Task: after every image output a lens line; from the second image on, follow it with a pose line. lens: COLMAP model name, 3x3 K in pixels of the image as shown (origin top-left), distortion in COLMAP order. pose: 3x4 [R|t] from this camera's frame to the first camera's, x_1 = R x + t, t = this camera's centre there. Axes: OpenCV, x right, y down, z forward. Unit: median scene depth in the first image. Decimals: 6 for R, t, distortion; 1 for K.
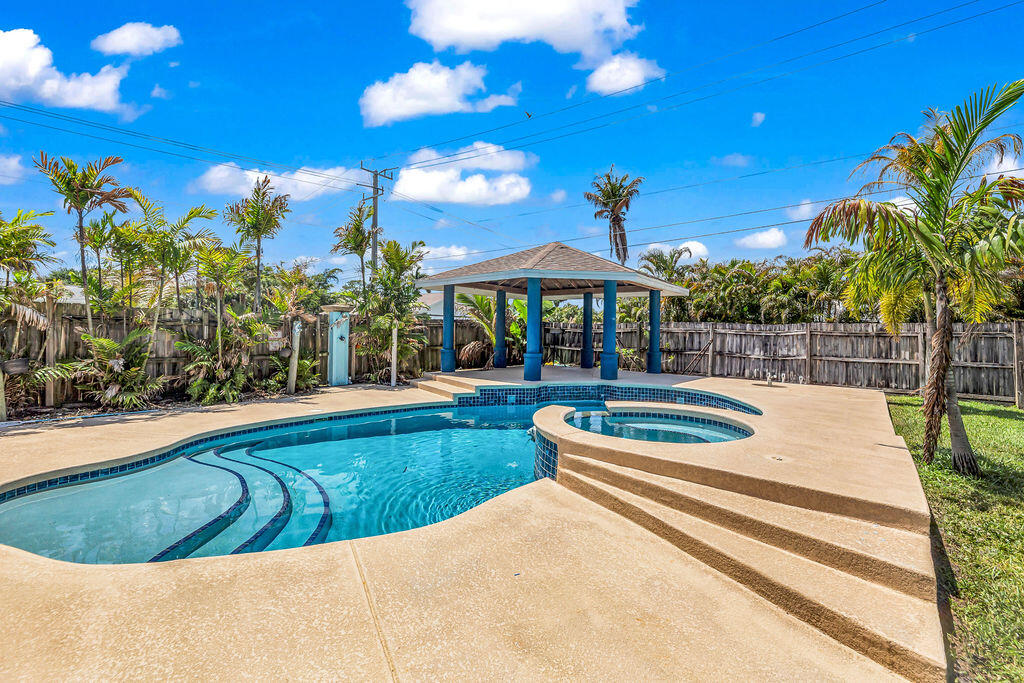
lens RADIAL K [[430.8, 0, 515.1], [0, 430.8, 336.2], [0, 0, 1]] dist [-0.000300, 0.000031]
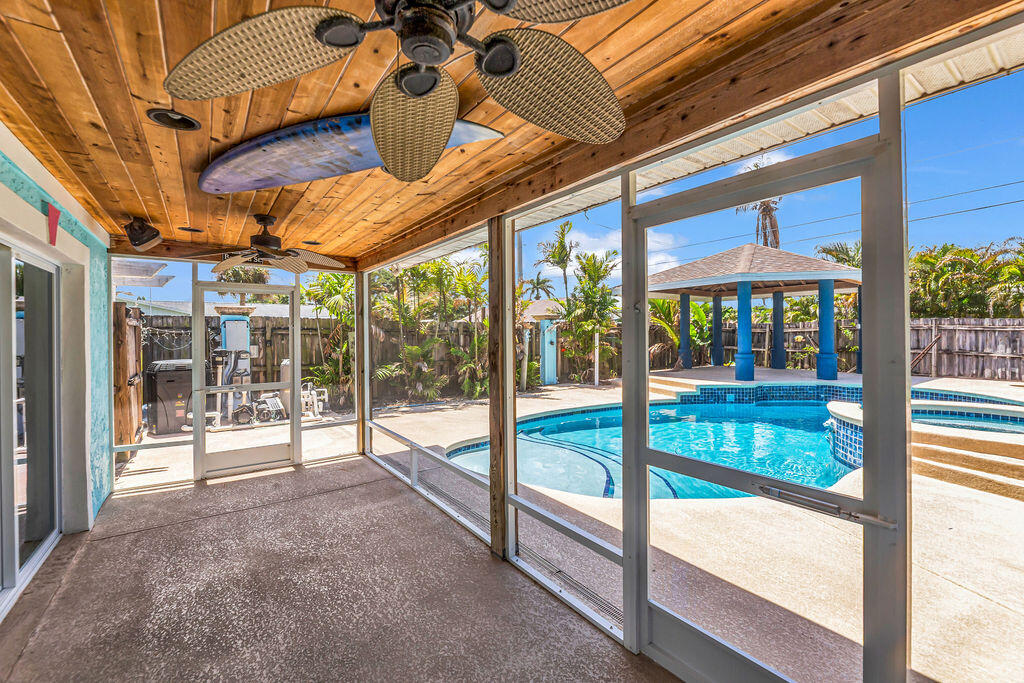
lens RADIAL K [[433.3, 0, 516.4], [0, 433.3, 336.3], [0, 0, 1]] dist [-0.002672, 0.000154]
pose [[0.968867, -0.022794, -0.246529, -0.207855], [0.021322, 0.999735, -0.008638, -0.004499], [0.246661, 0.003112, 0.969097, -0.121014]]
